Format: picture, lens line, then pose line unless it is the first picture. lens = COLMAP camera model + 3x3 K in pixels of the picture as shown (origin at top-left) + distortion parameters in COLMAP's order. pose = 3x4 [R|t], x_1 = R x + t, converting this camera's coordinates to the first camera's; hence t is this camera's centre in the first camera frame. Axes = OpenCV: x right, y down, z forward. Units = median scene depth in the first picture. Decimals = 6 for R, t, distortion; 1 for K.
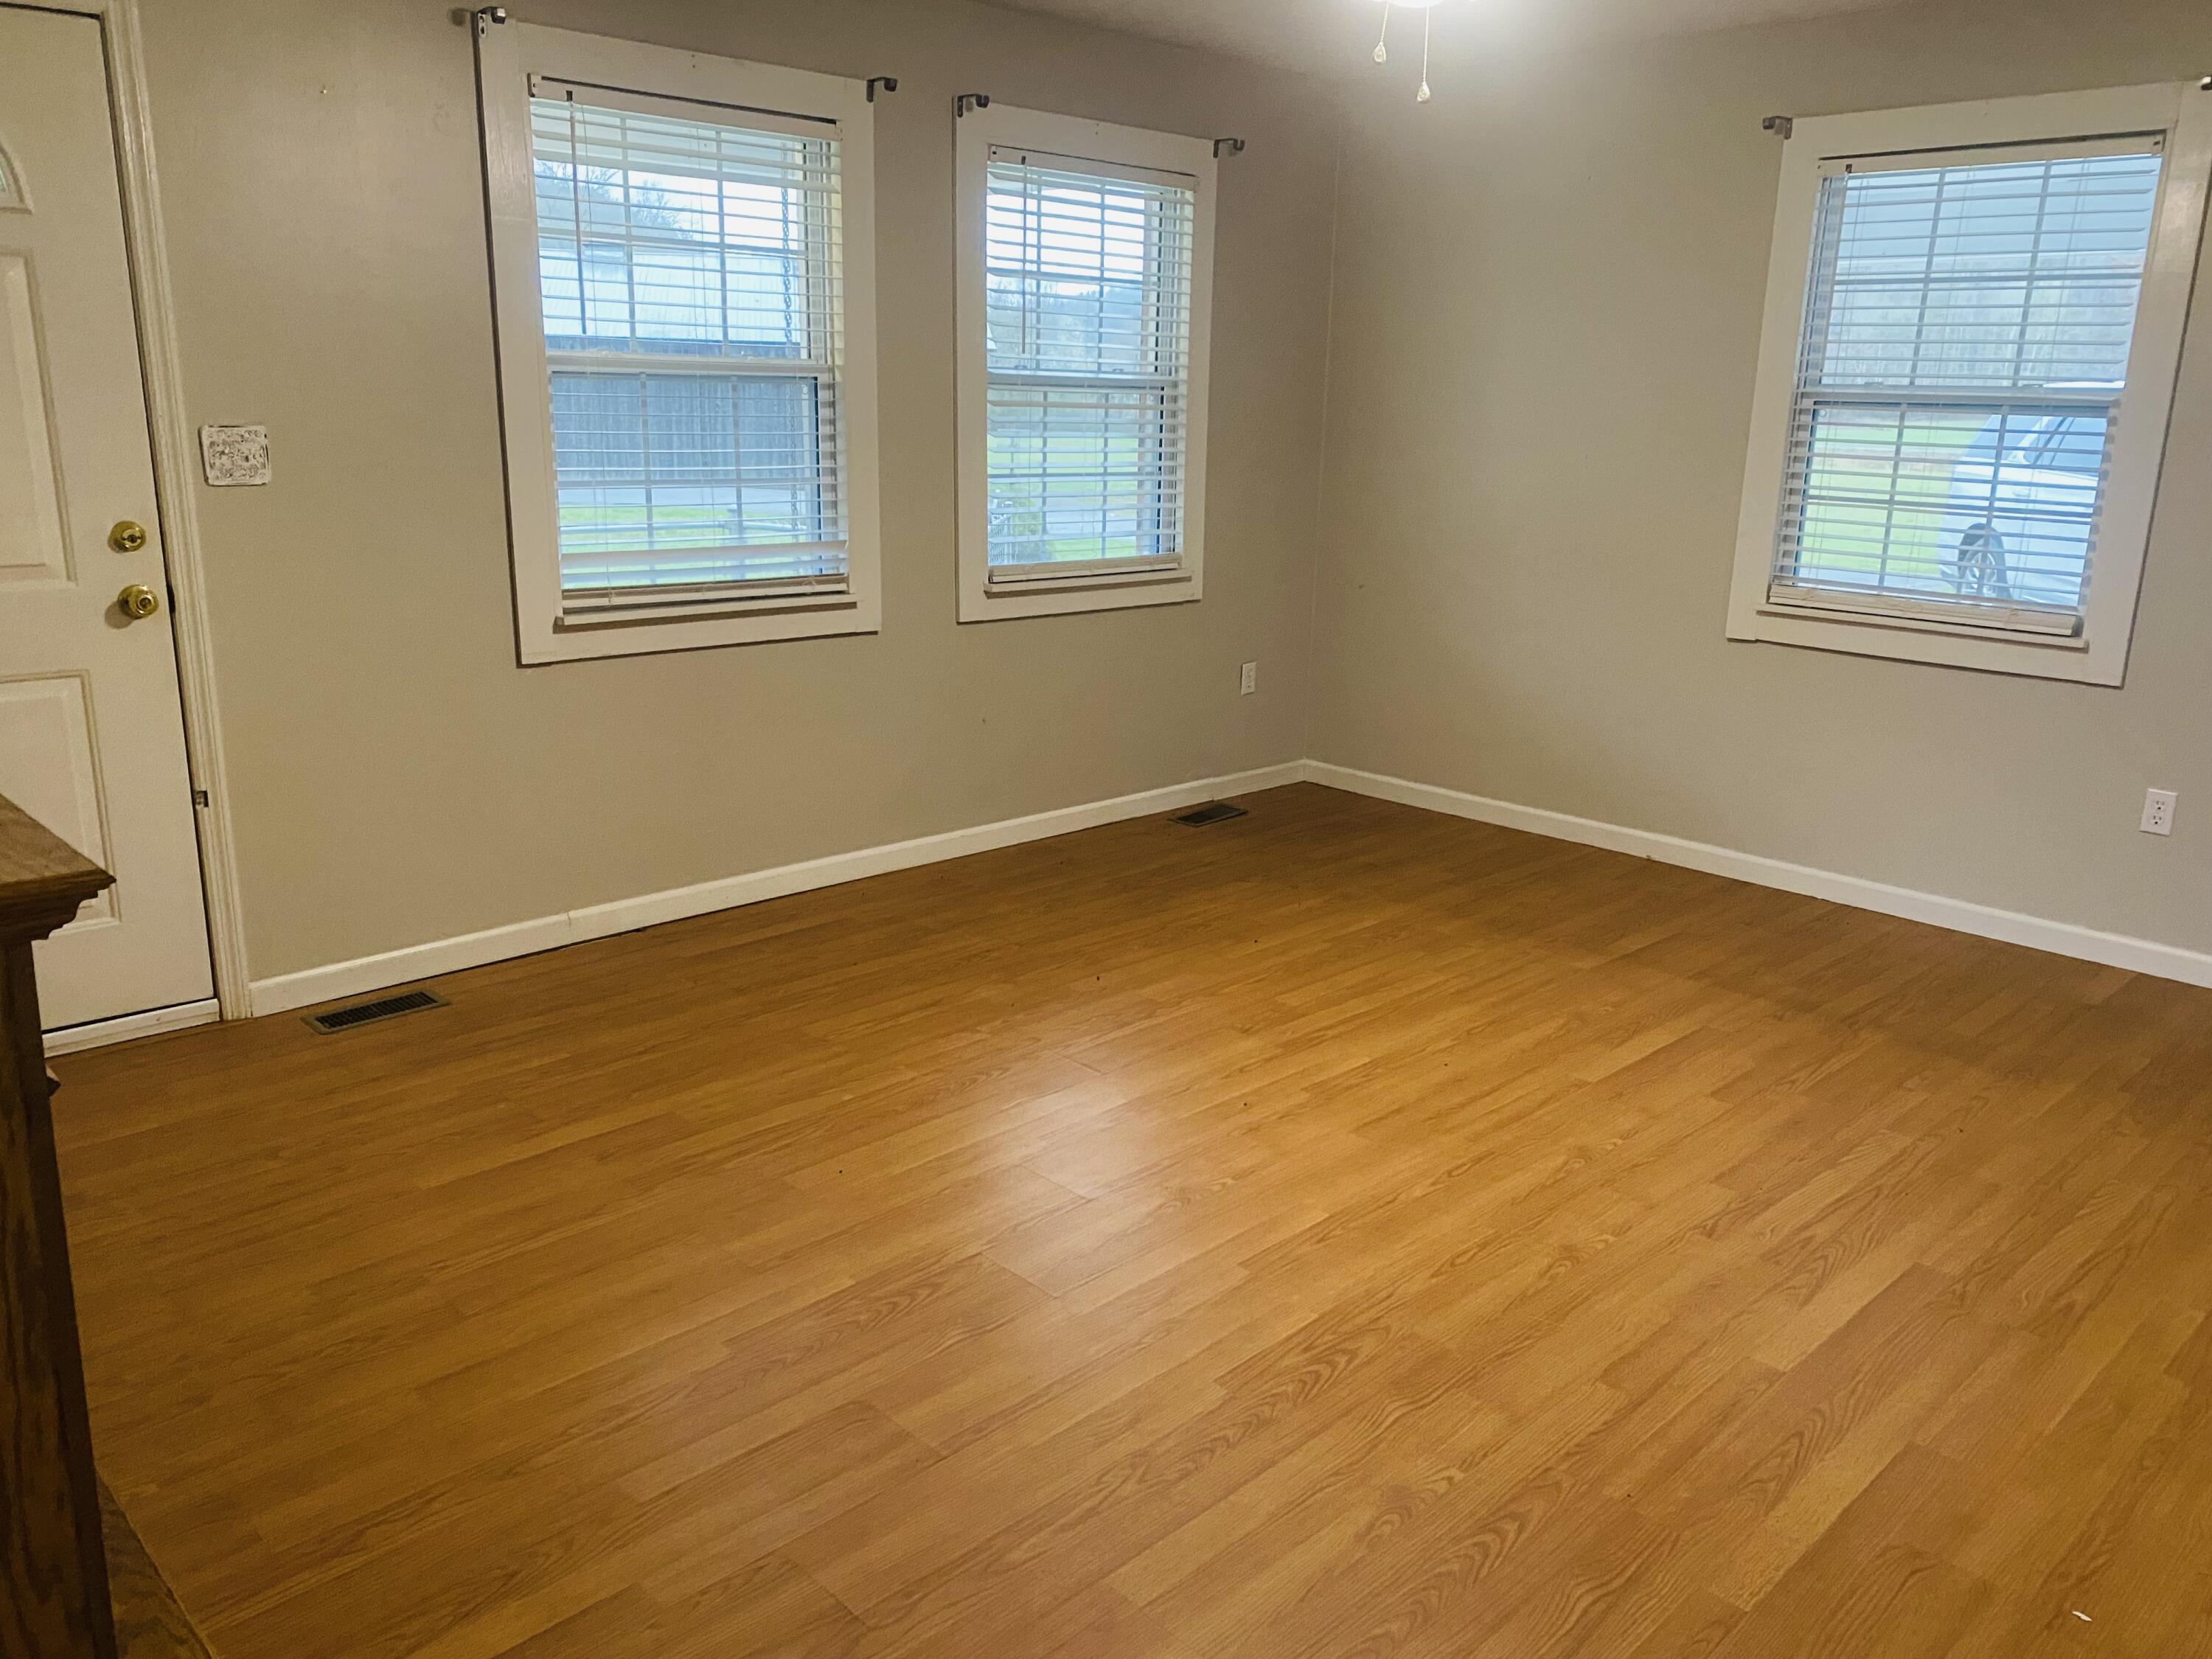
lens RADIAL K [[1694.1, 0, 1116.1], [0, 1694.1, 821.2], [0, 0, 1]] dist [0.050741, -0.025969]
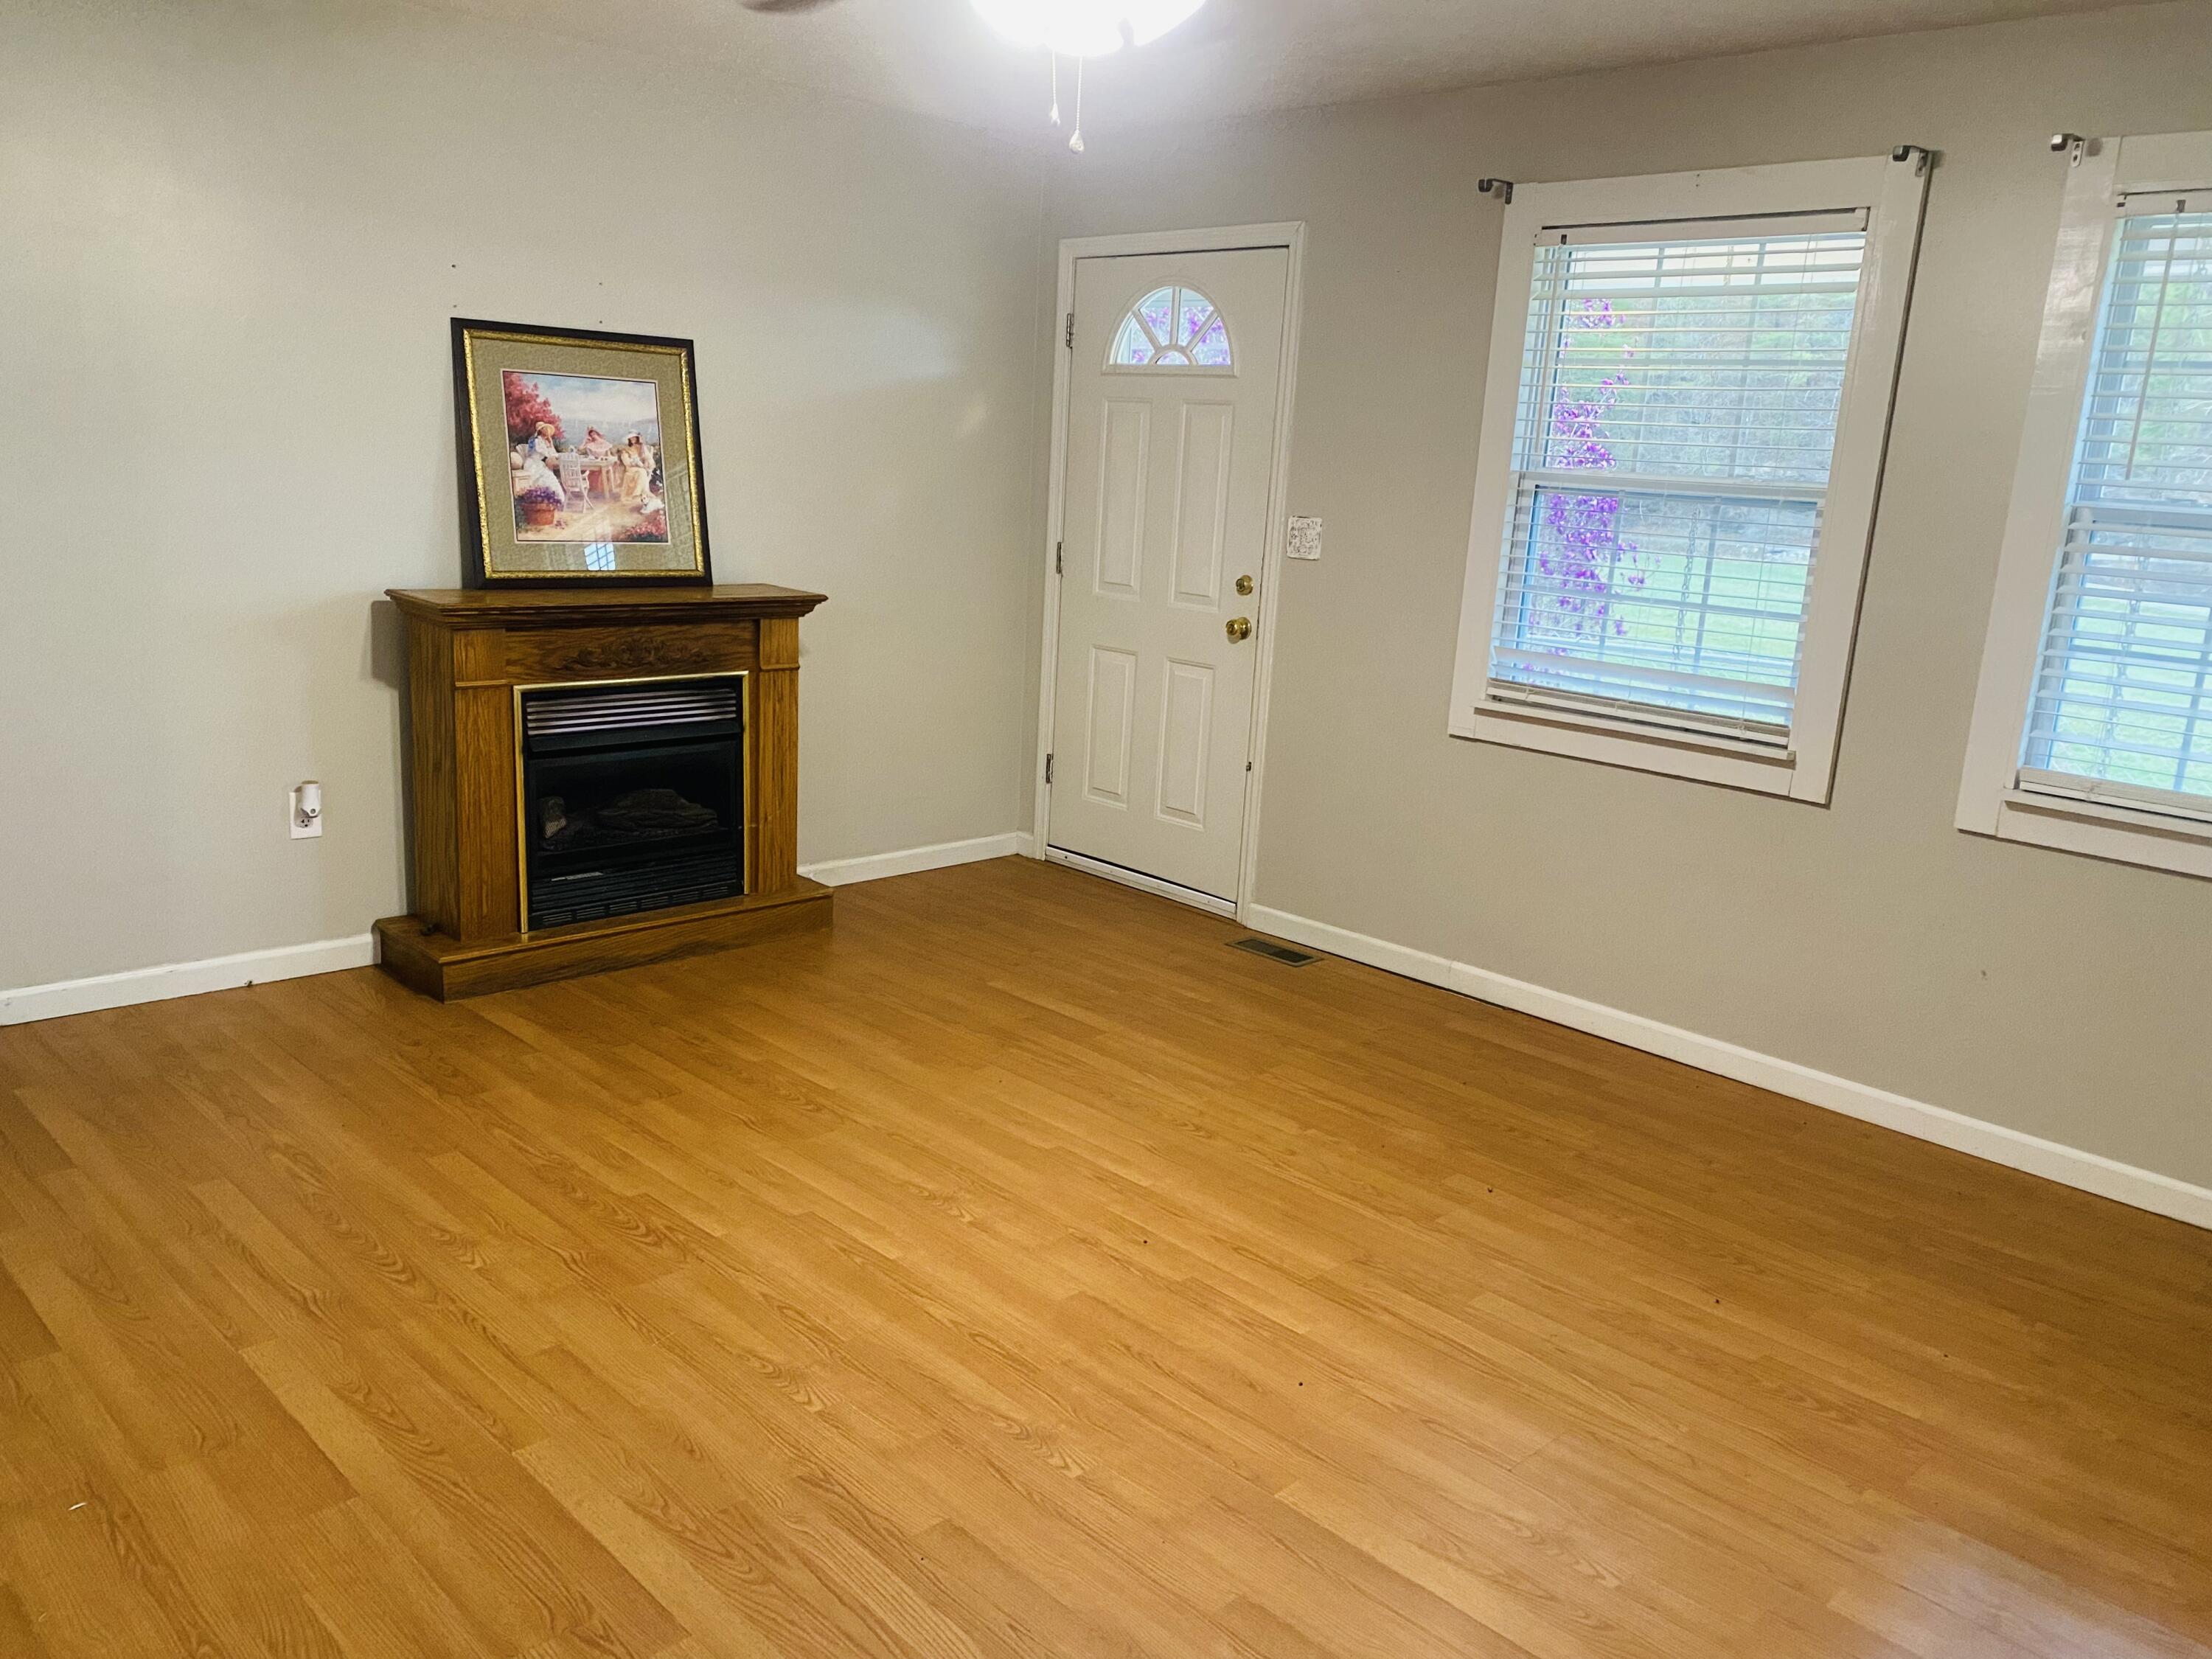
lens RADIAL K [[1694.1, 0, 1118.0], [0, 1694.1, 831.9], [0, 0, 1]] dist [0.050741, -0.025969]
pose [[-0.011566, 0.194955, -0.980744, 0.820581], [-0.306413, 0.932934, 0.189064, -0.183126], [0.951828, 0.302700, 0.048946, 0.769556]]
